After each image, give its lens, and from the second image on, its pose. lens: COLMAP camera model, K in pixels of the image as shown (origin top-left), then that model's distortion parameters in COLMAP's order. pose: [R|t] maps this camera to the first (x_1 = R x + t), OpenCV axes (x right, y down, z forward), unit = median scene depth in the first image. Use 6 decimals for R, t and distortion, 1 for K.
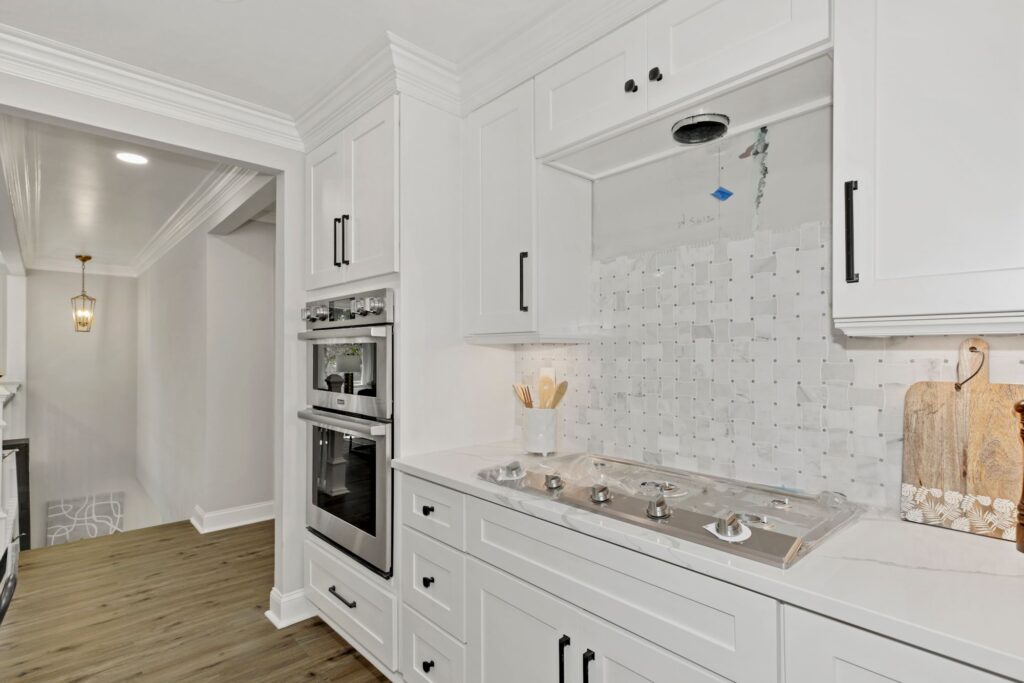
lens RADIAL K [[505.8, 0, 512.1], [0, 505.8, 347.3], [0, 0, 1]] dist [0.004488, 0.001032]
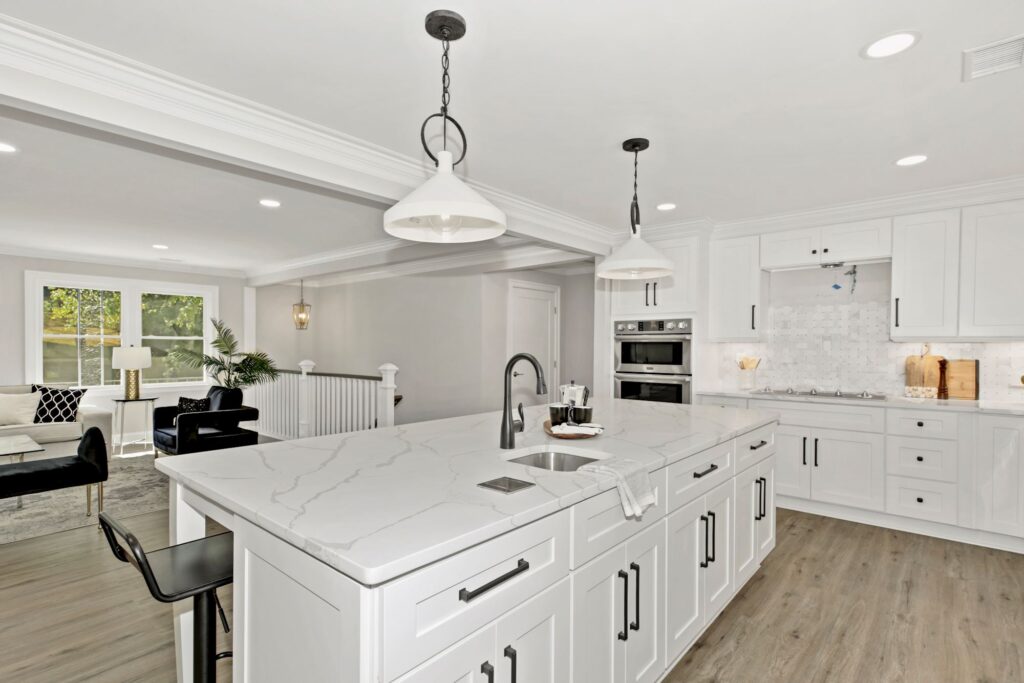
lens RADIAL K [[505.8, 0, 509.9], [0, 505.8, 350.3], [0, 0, 1]] dist [0.004488, 0.001032]
pose [[0.993674, 0.003844, 0.112240, -1.521295], [-0.006008, 0.999802, 0.018949, -0.008487], [-0.112145, -0.019503, 0.993500, -1.400672]]
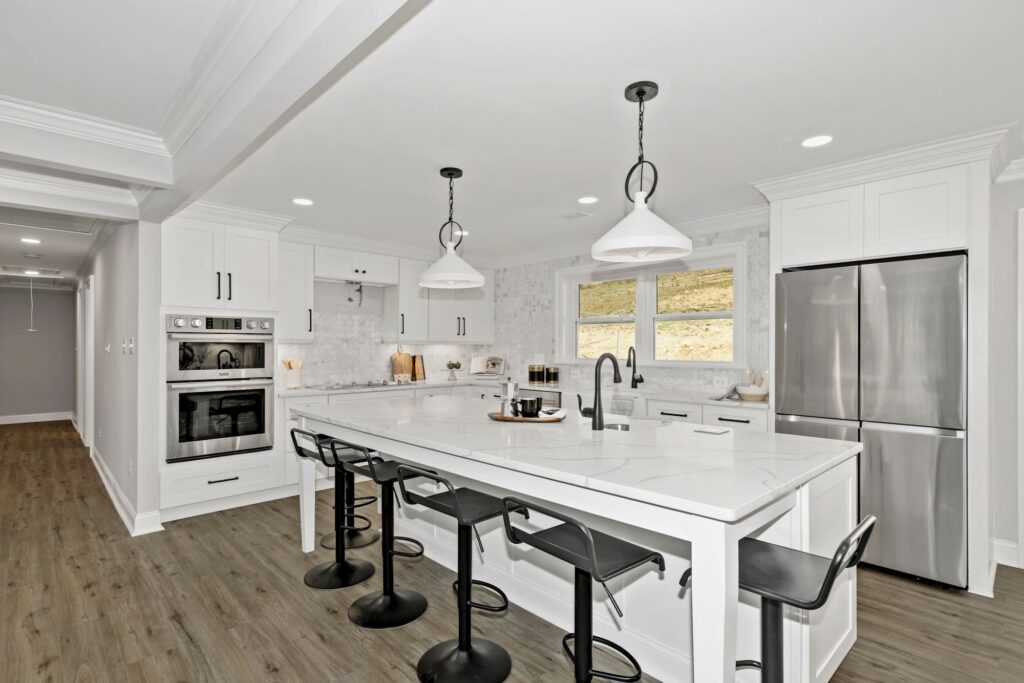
lens RADIAL K [[505.8, 0, 509.7], [0, 505.8, 345.9], [0, 0, 1]] dist [0.004488, 0.001032]
pose [[-0.021844, 0.004986, 0.999749, -2.828822], [-0.008653, 0.999949, -0.005176, 0.009778], [-0.999724, -0.008764, -0.021800, 0.013027]]
